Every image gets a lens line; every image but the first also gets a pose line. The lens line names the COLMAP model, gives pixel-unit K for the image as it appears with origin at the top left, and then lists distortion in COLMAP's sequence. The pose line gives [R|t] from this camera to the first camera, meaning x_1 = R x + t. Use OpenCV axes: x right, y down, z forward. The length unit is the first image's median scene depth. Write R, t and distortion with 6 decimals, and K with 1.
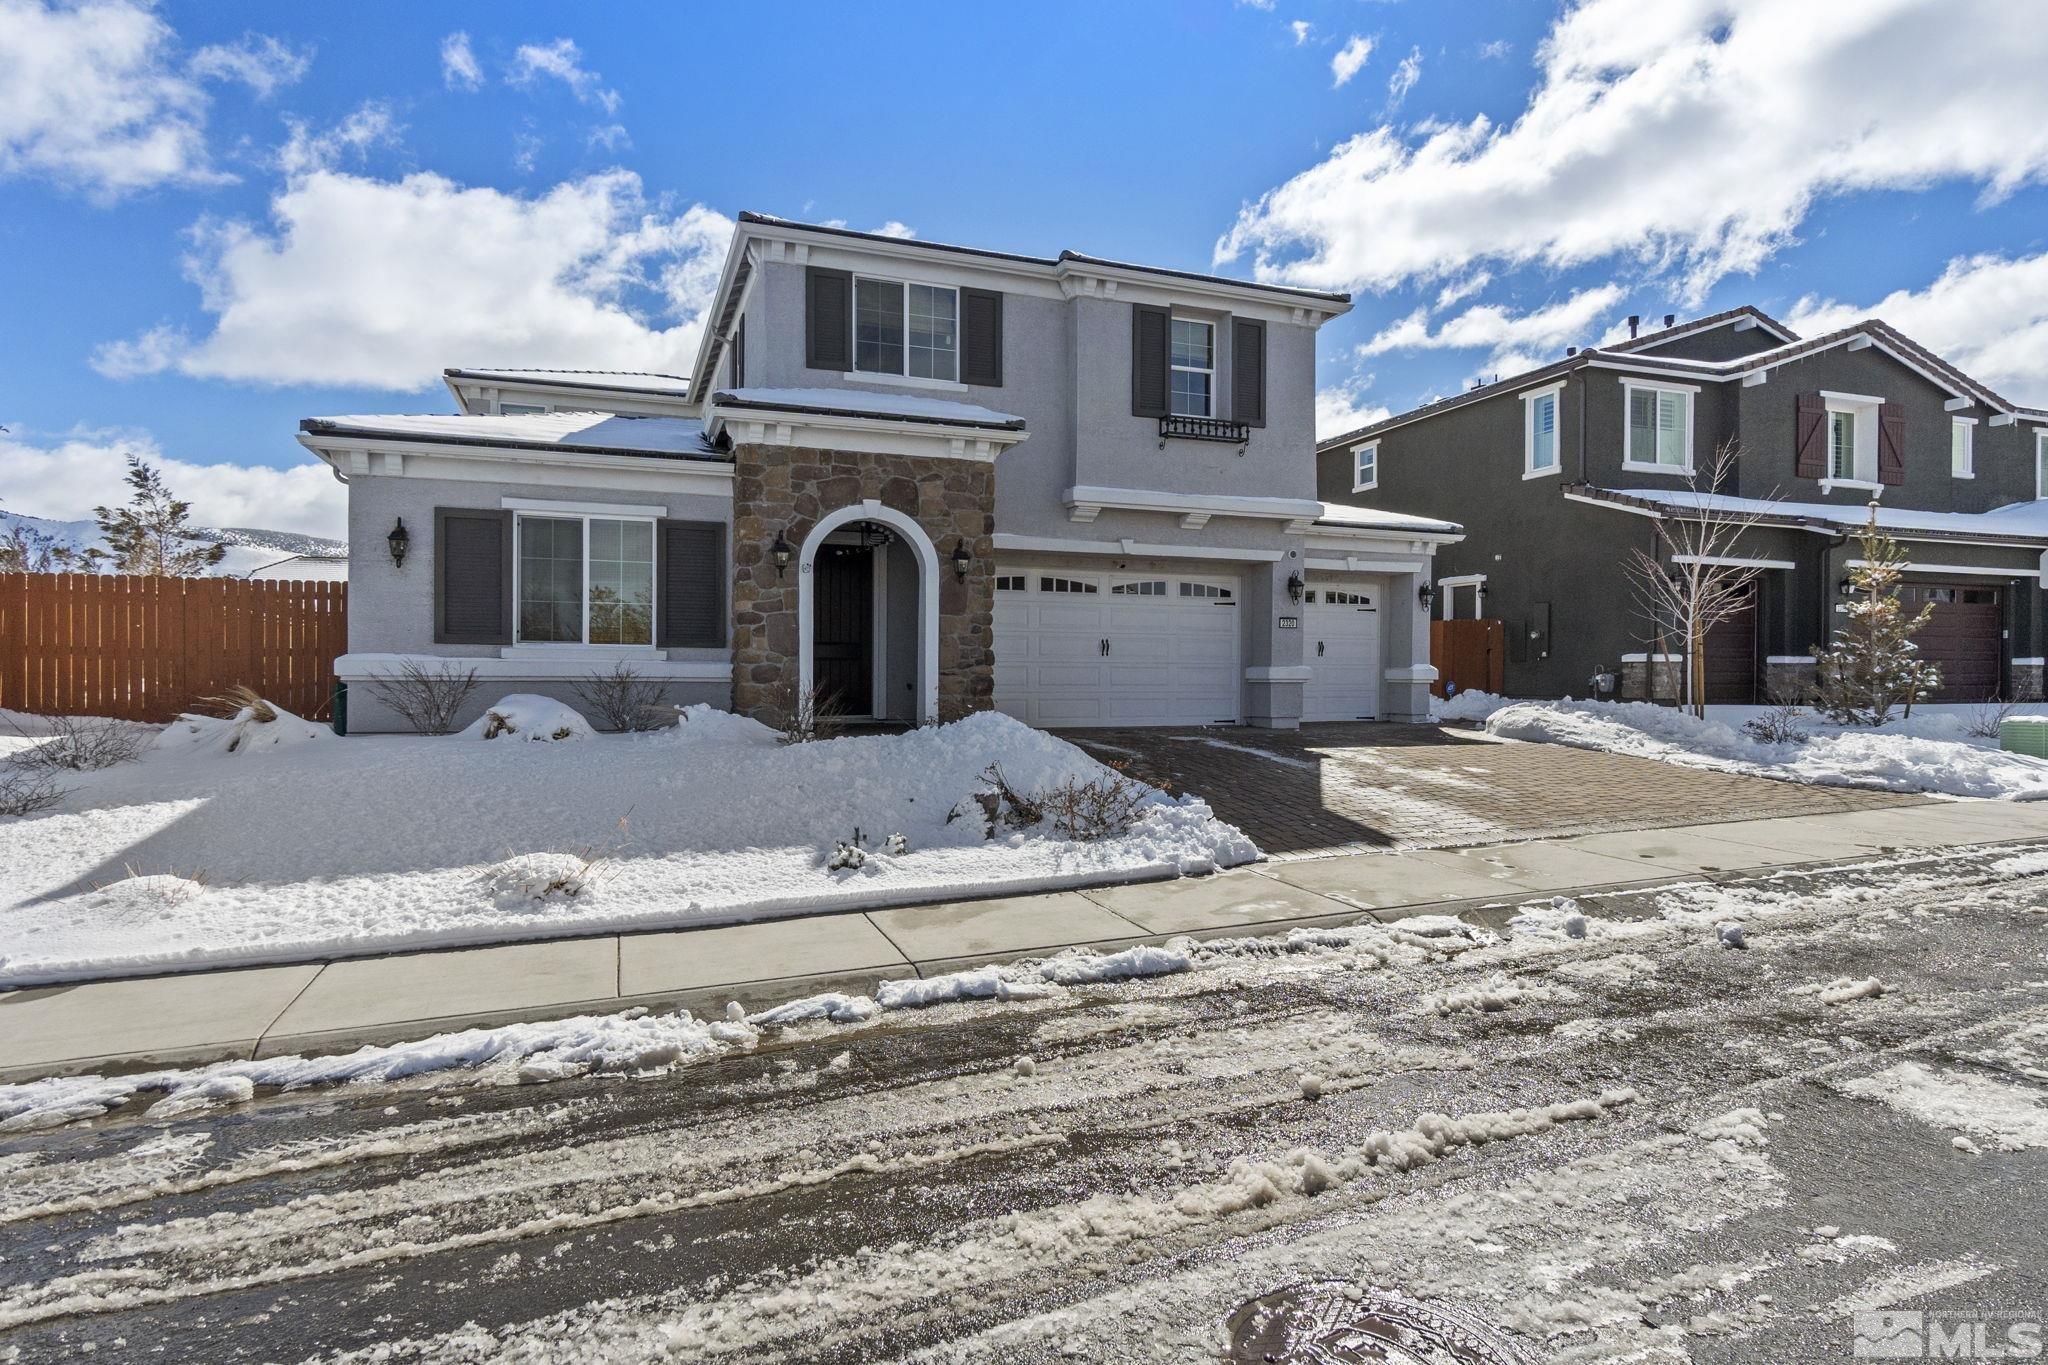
lens RADIAL K [[1089.6, 0, 1027.3], [0, 1089.6, 680.8], [0, 0, 1]] dist [-0.001572, 0.000041]
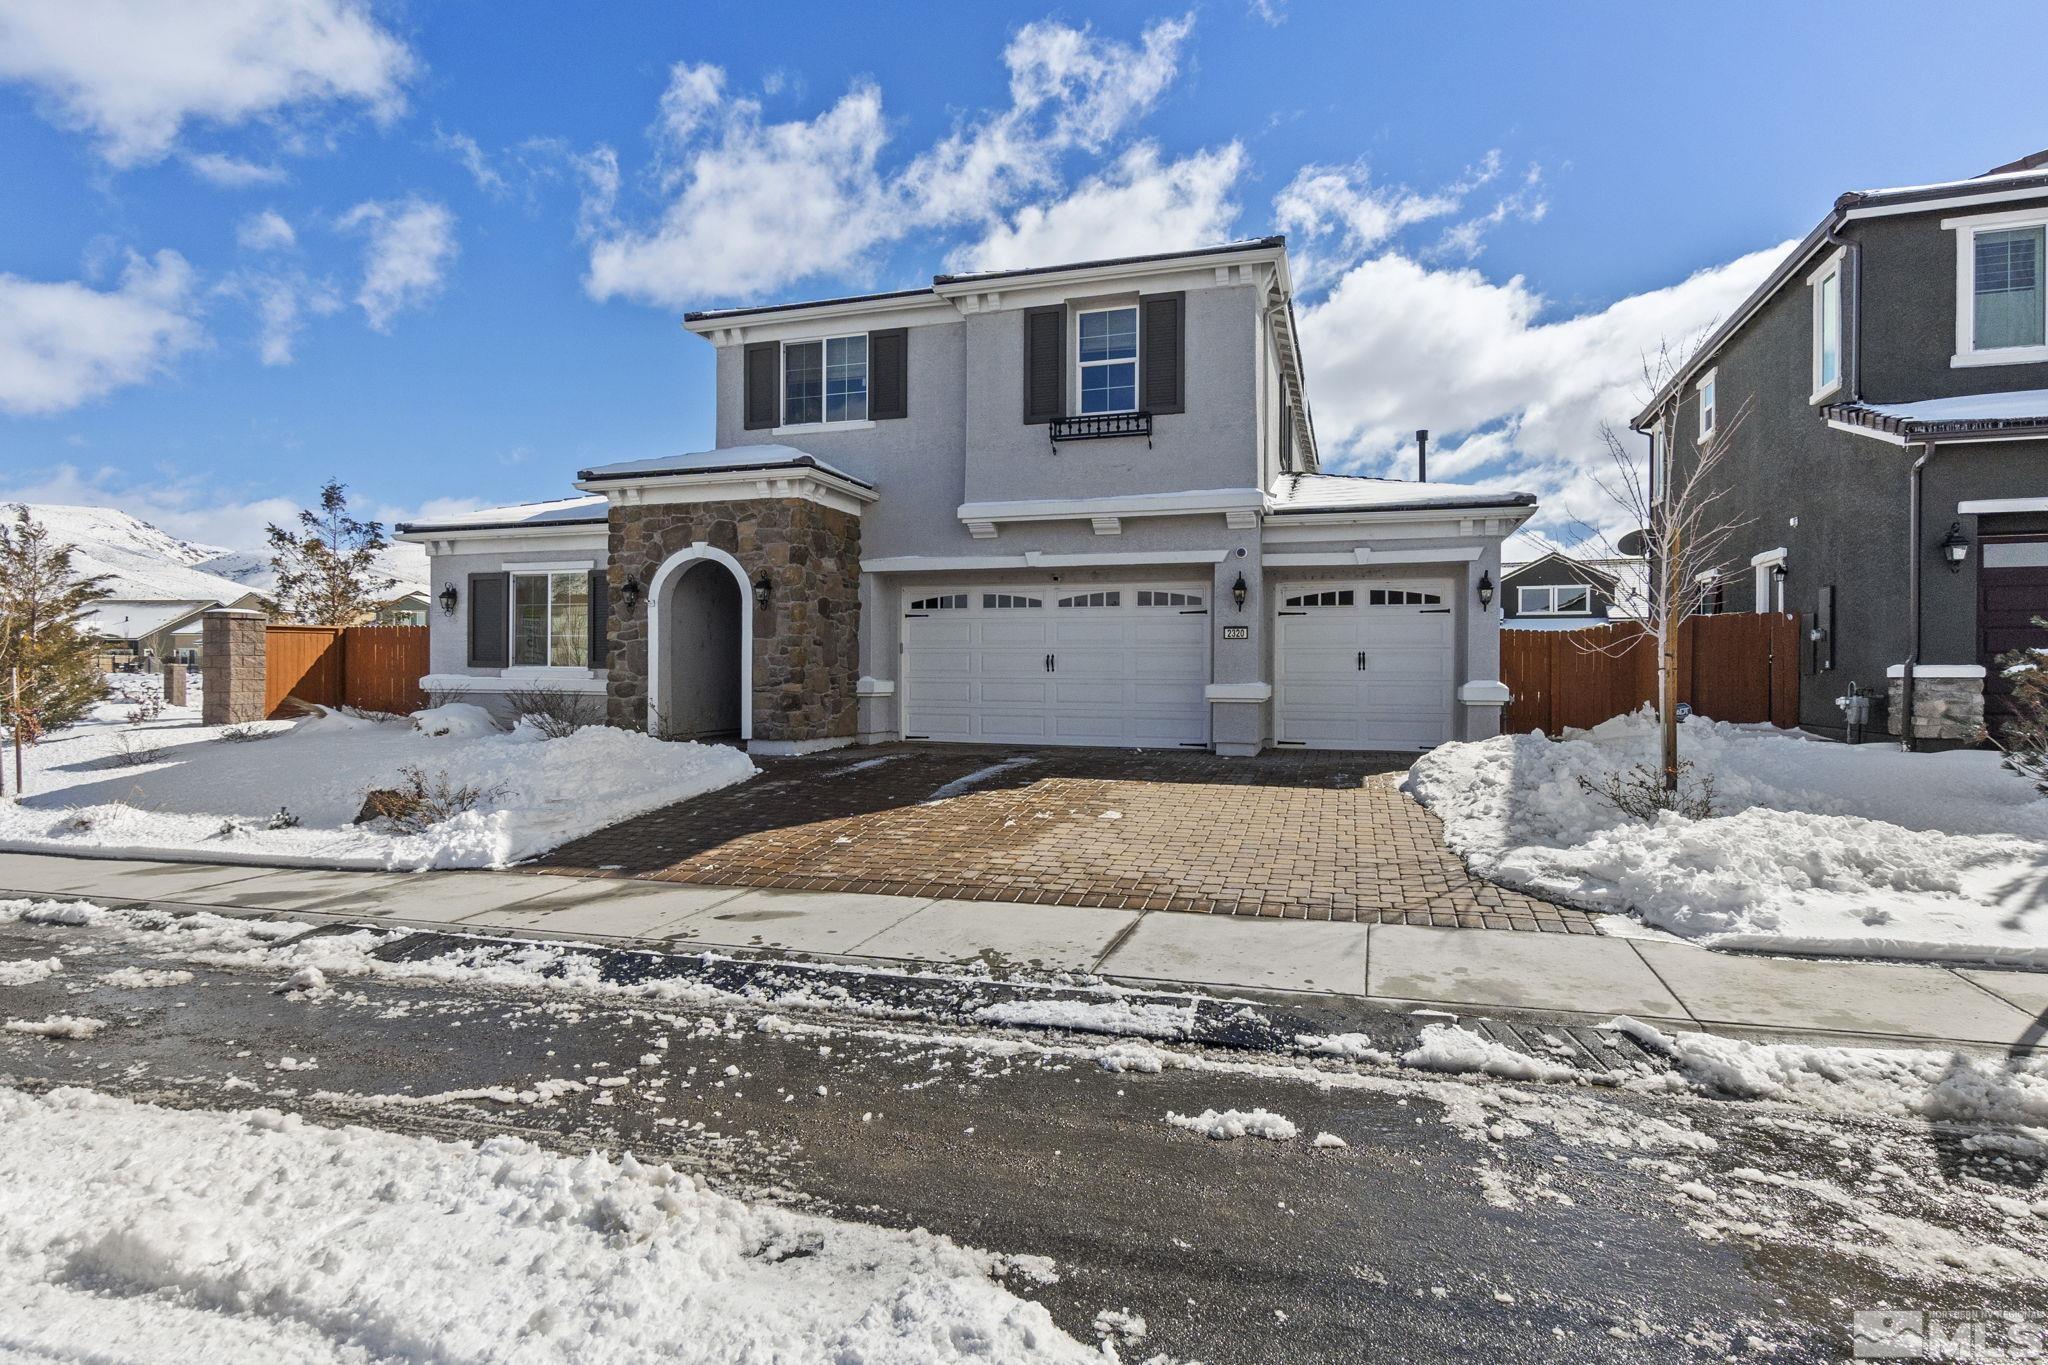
lens RADIAL K [[1072.3, 0, 1030.7], [0, 1072.3, 675.6], [0, 0, 1]] dist [0.000105, -0.000751]
pose [[0.779150, 0.001853, -0.626835, 0.726119], [-0.006783, 0.999962, -0.005476, -0.015427], [0.626801, 0.008518, 0.779133, 0.272135]]
